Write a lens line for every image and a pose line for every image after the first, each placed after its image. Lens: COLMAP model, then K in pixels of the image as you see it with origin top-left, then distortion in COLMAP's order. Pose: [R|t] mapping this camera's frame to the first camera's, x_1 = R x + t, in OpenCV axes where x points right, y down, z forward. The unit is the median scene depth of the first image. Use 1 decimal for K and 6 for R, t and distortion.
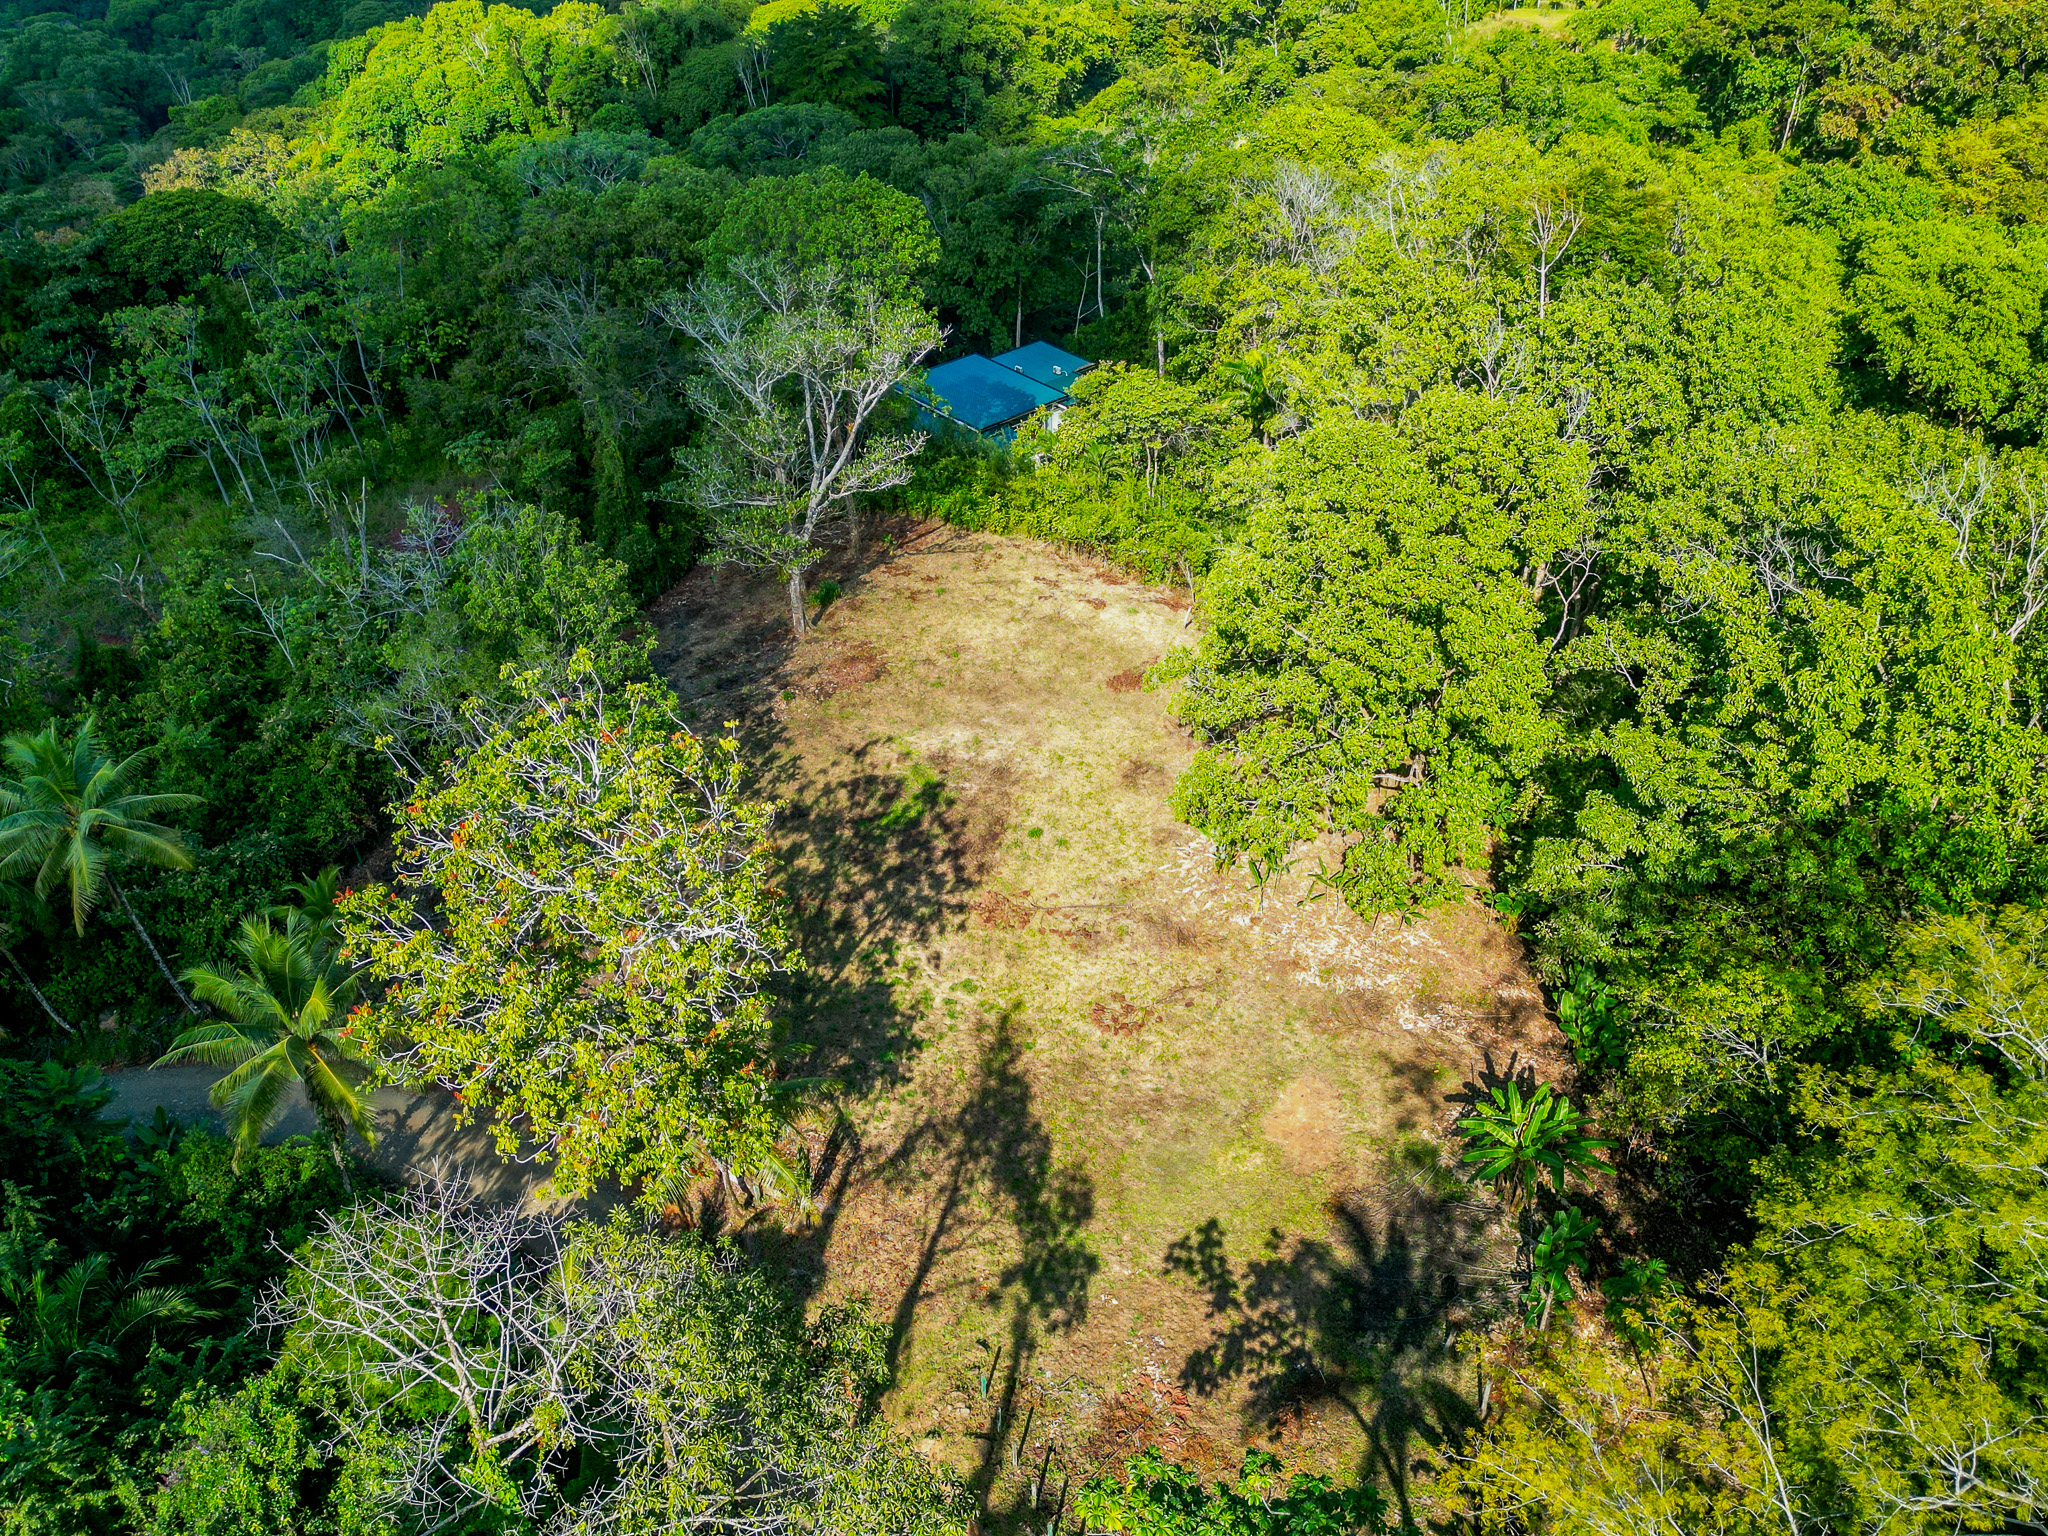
lens RADIAL K [[1574.2, 0, 1025.9], [0, 1574.2, 776.1], [0, 0, 1]] dist [0.054766, -0.037519]
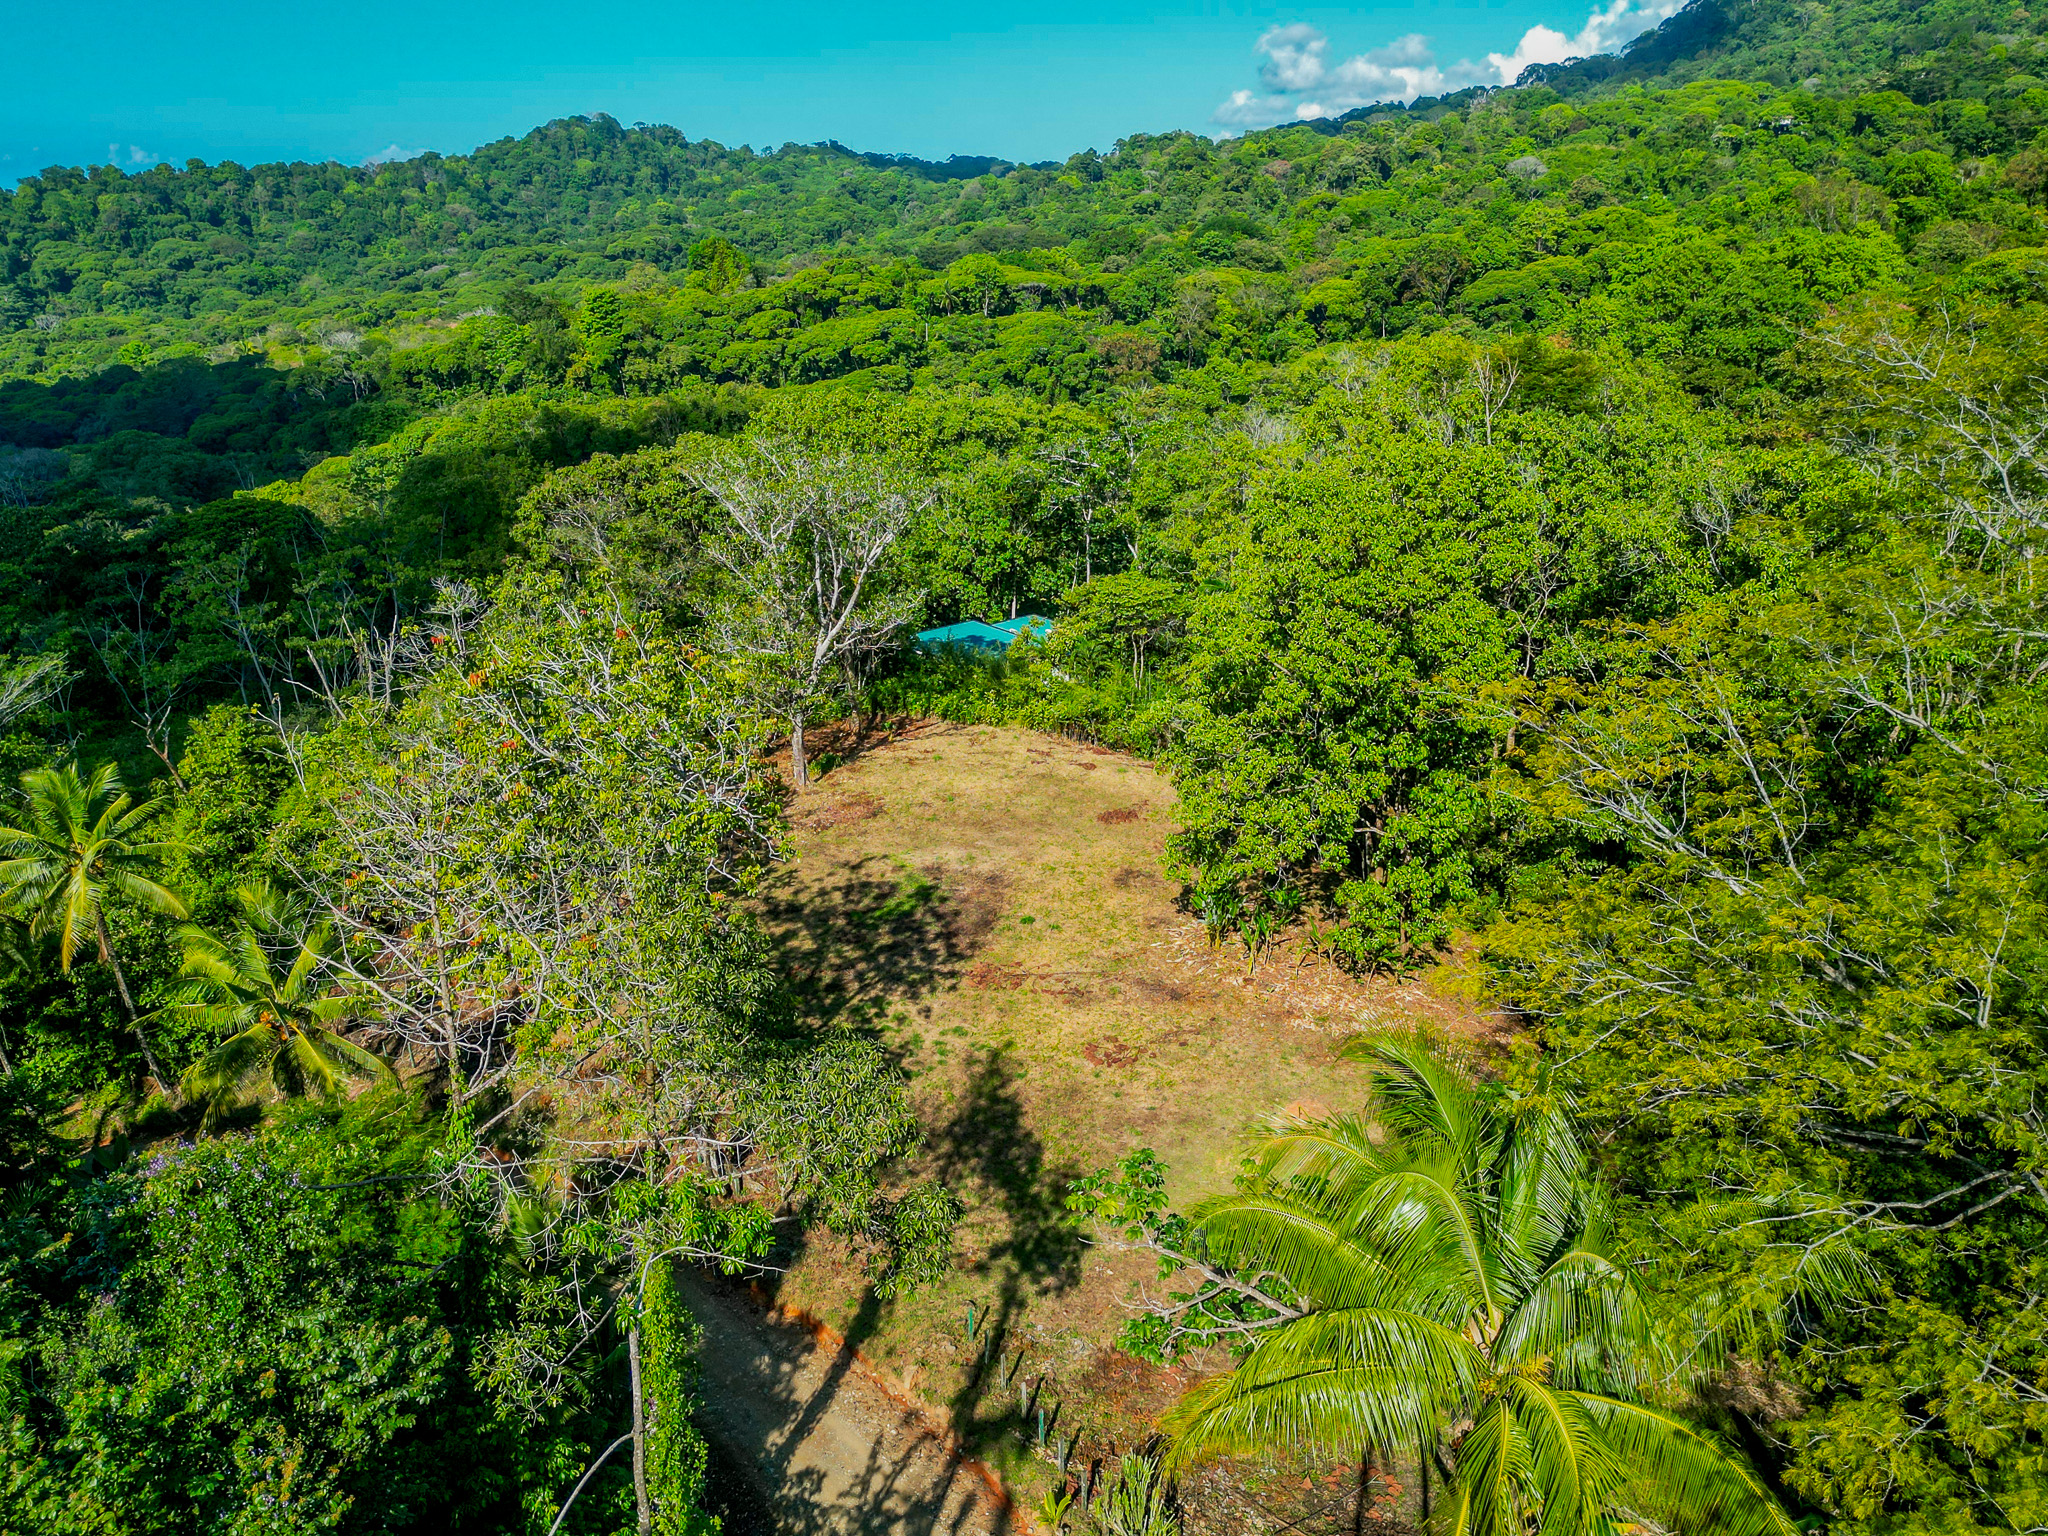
lens RADIAL K [[1574.2, 0, 1026.3], [0, 1574.2, 772.0], [0, 0, 1]] dist [0.054766, -0.037519]
pose [[0.999976, 0.005609, 0.004143, 0.000537], [-0.004306, 0.964018, -0.265803, 0.235244], [-0.005484, 0.265779, 0.964018, 0.004990]]
